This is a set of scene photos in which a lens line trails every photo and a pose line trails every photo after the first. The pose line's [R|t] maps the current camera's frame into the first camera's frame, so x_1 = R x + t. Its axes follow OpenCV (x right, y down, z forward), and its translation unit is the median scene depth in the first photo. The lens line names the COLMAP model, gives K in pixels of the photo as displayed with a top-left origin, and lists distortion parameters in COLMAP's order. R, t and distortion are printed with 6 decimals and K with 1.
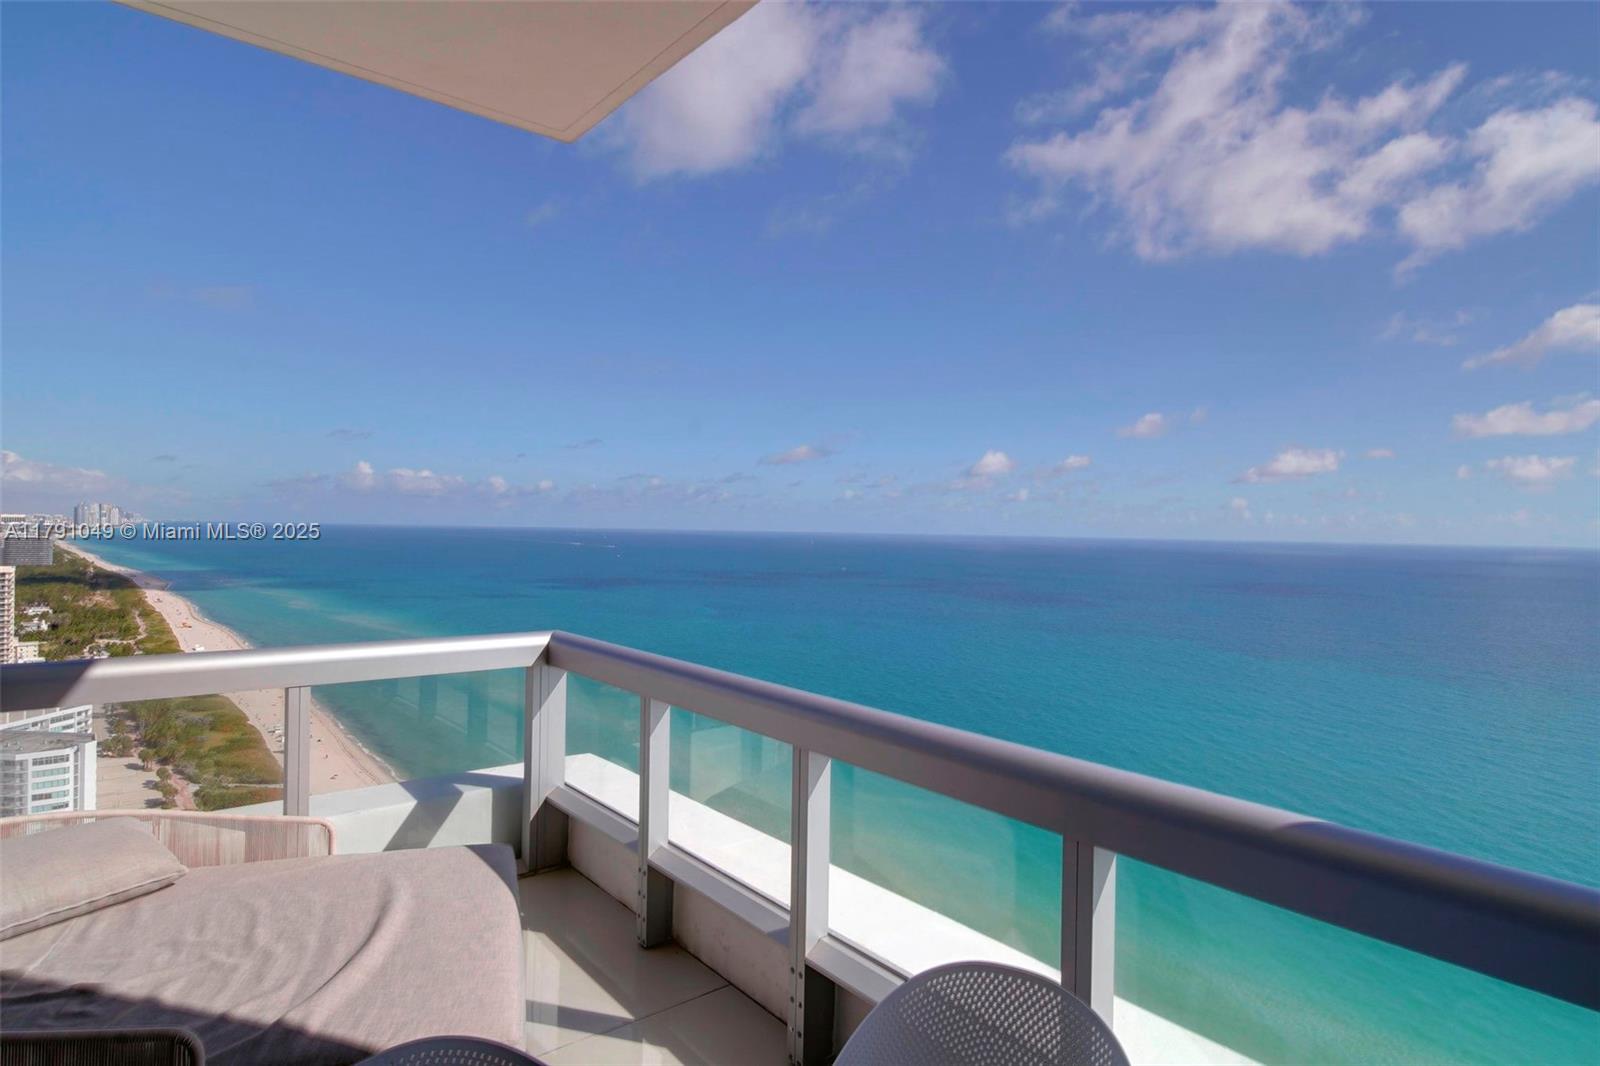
lens RADIAL K [[870.8, 0, 791.6], [0, 870.8, 531.0], [0, 0, 1]] dist [-0.003167, 0.001563]
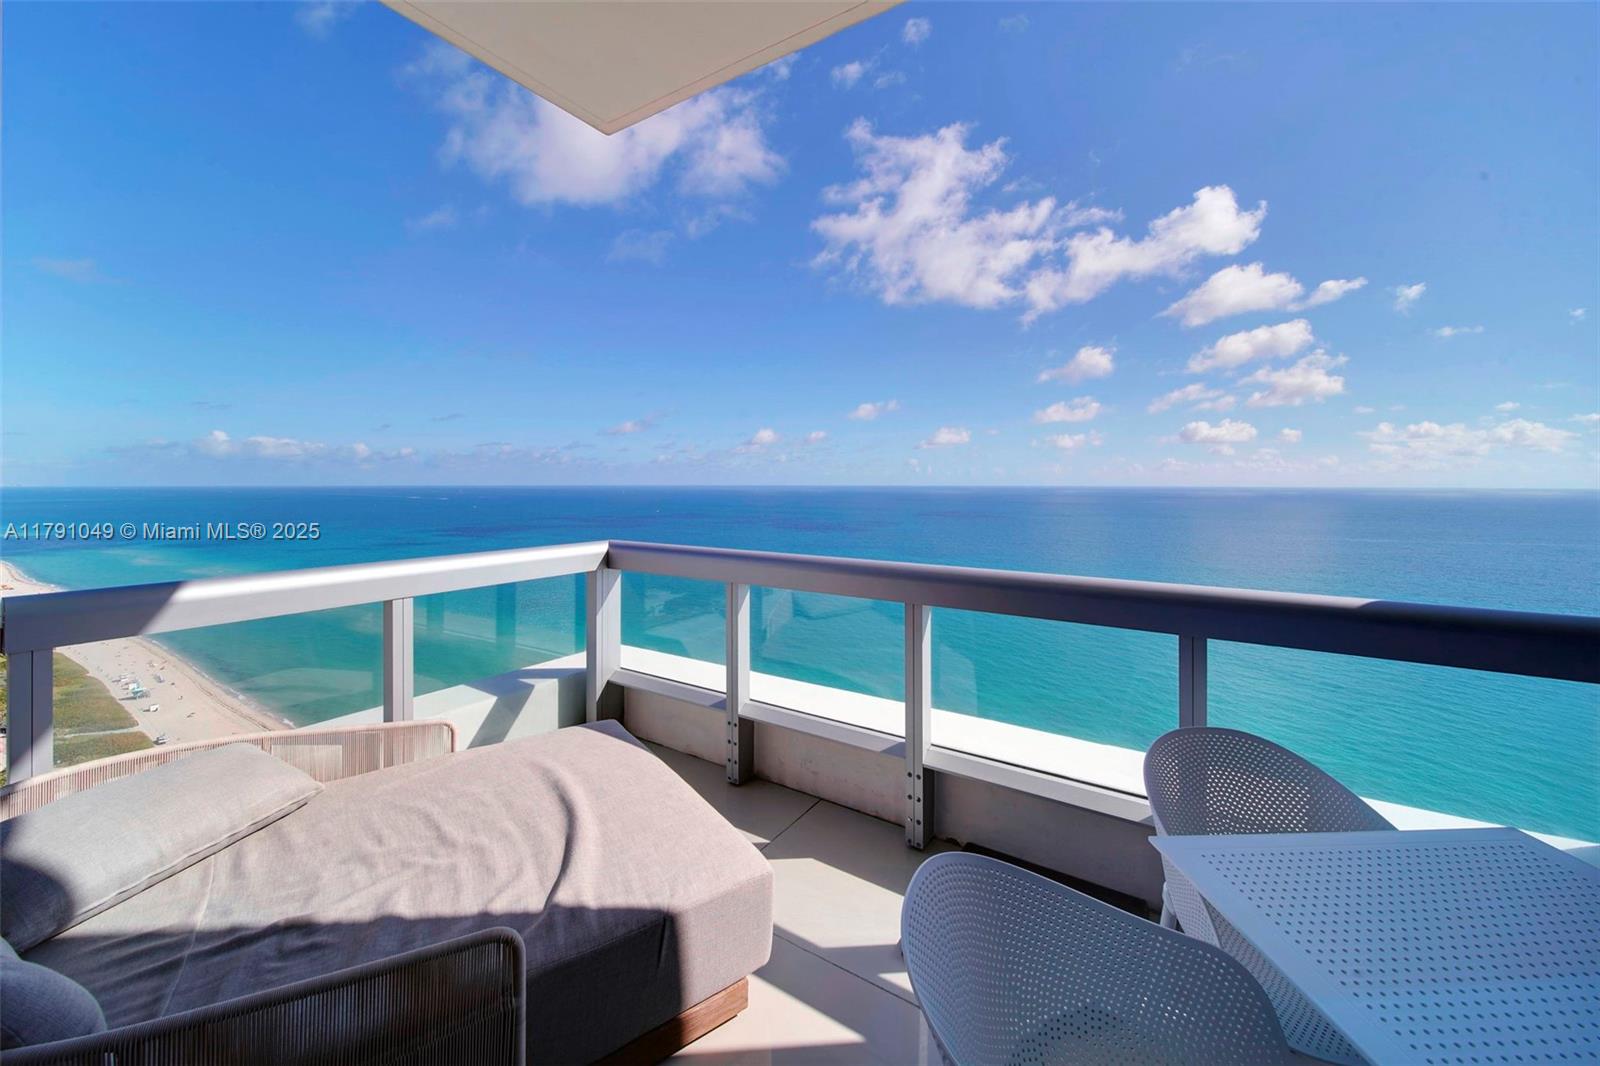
lens RADIAL K [[601.1, 0, 815.7], [0, 601.1, 481.7], [0, 0, 1]] dist [-0.005700, -0.000851]
pose [[0.942060, -0.015270, 0.335097, -0.100257], [0.017382, 0.999843, -0.003303, 0.014689], [-0.334994, 0.008936, 0.942178, 0.044384]]
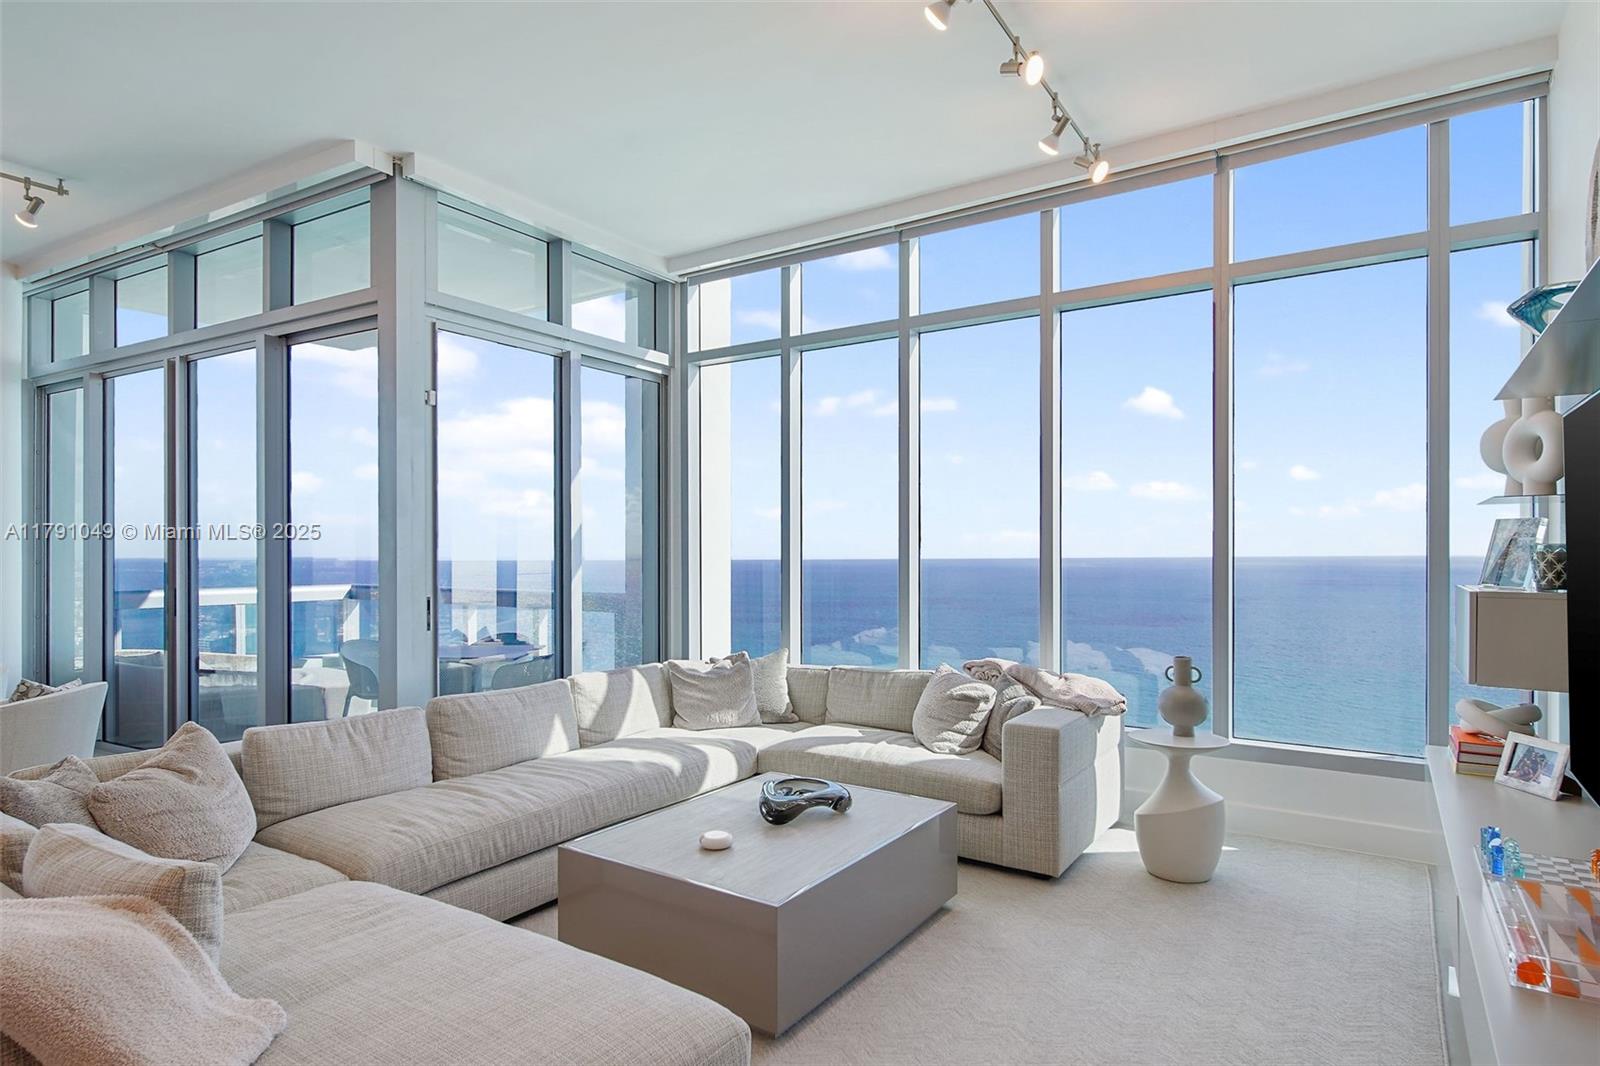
lens RADIAL K [[892.8, 0, 790.3], [0, 892.8, 541.8], [0, 0, 1]] dist [0.002826, -0.001205]
pose [[0.953883, -0.017587, 0.299663, 0.034027], [0.021254, 0.999734, -0.008984, 0.019552], [-0.299425, 0.014939, 0.954003, -0.501439]]
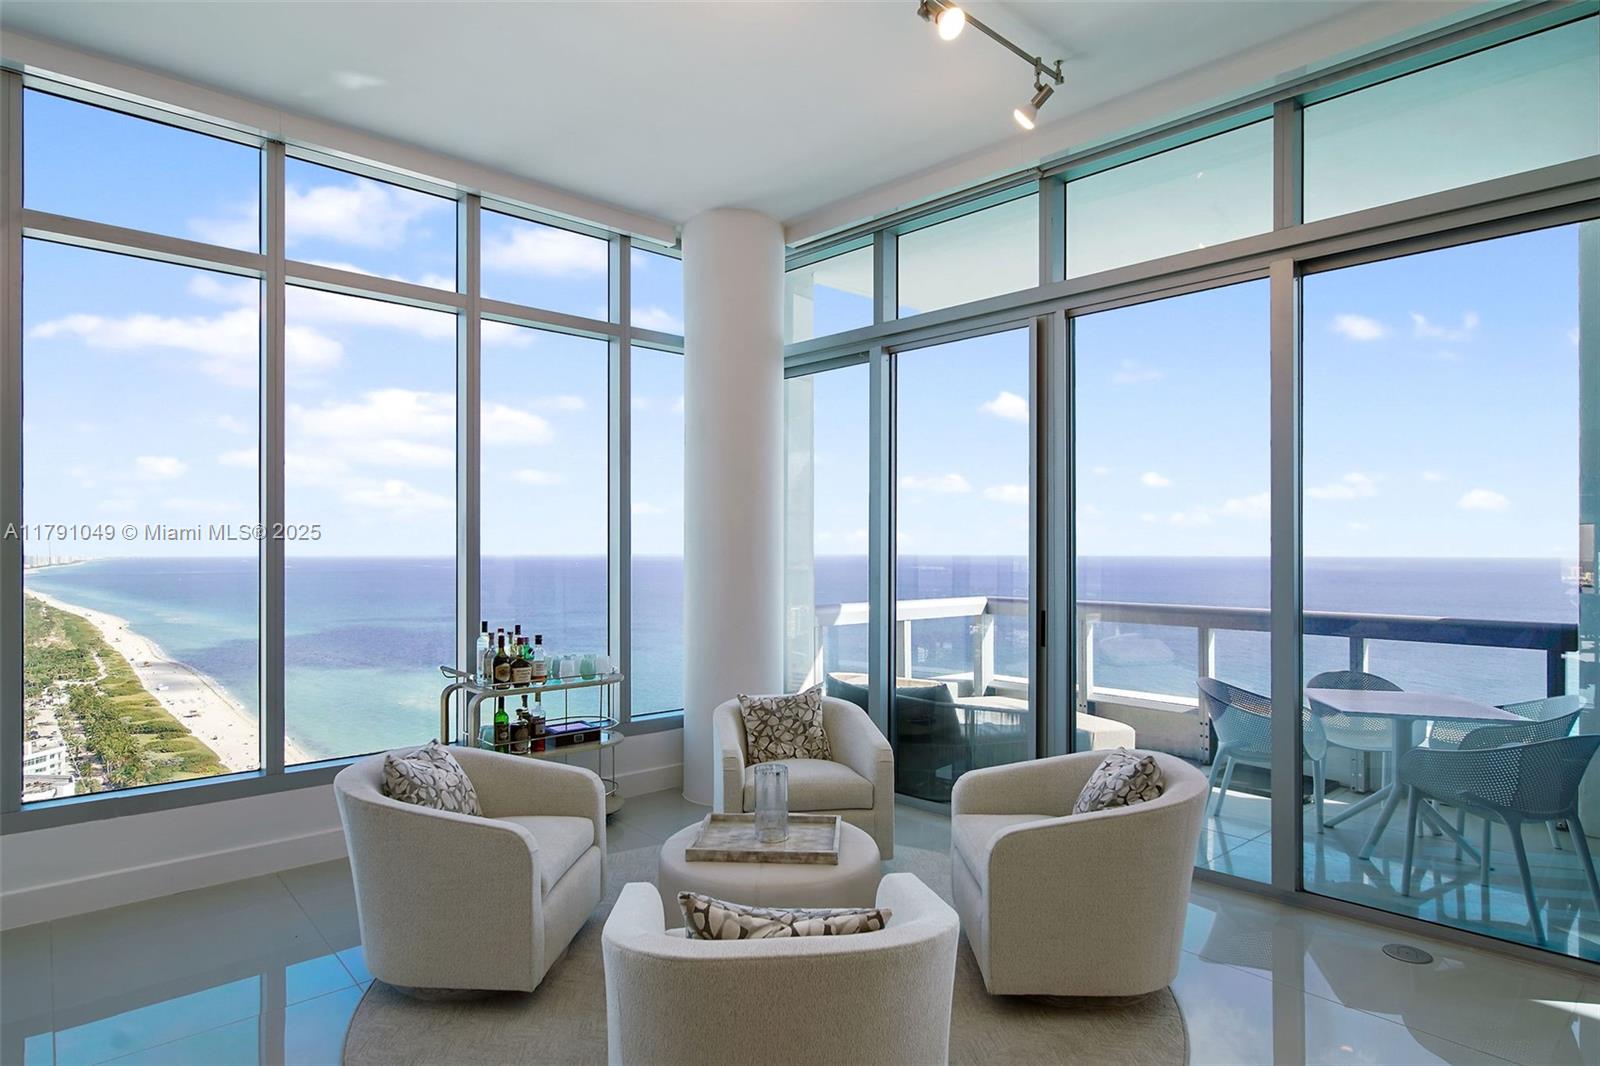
lens RADIAL K [[870.8, 0, 806.3], [0, 870.8, 546.2], [0, 0, 1]] dist [-0.003167, 0.001563]
pose [[0.998757, -0.018225, 0.046388, -0.268648], [0.018729, 0.999770, -0.010456, 0.008113], [-0.046187, 0.011311, 0.998869, -0.295990]]
